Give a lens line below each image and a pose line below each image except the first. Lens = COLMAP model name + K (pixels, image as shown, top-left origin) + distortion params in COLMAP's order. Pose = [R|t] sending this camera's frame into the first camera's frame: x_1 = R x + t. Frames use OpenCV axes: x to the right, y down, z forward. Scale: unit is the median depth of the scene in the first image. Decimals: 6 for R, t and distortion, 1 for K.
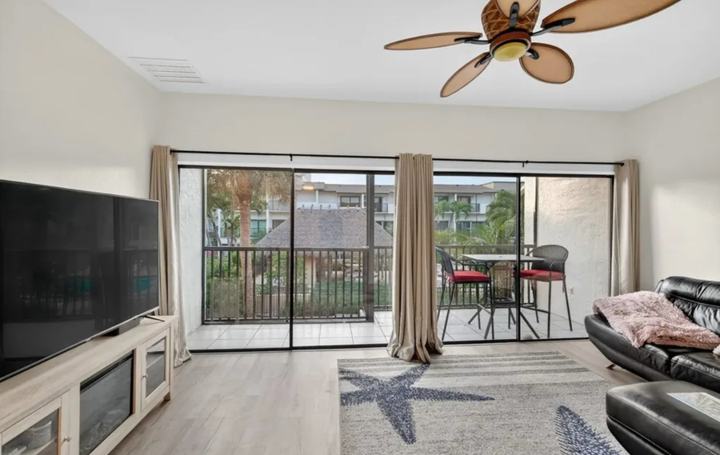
lens RADIAL K [[321.7, 0, 360.0], [0, 321.7, 227.5], [0, 0, 1]] dist [0.024099, 0.000030]
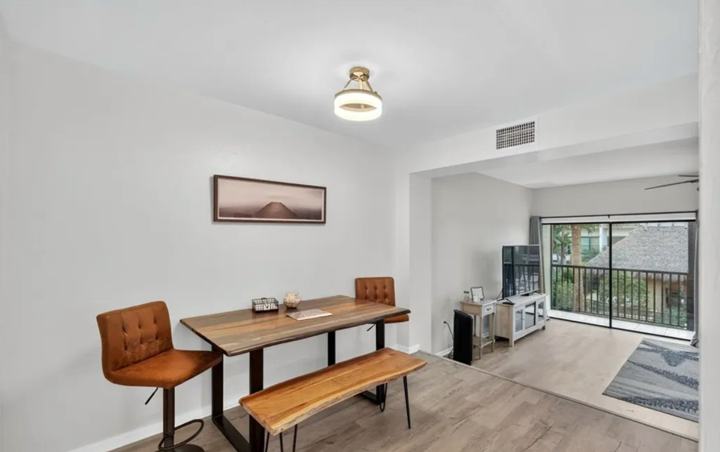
lens RADIAL K [[327.3, 0, 360.0], [0, 327.3, 226.0], [0, 0, 1]] dist [-0.001141, 0.000111]
pose [[0.606445, -0.024699, -0.794742, 0.256477], [-0.010155, 0.999195, -0.038801, -0.057201], [0.795061, 0.031601, 0.605706, -0.774133]]
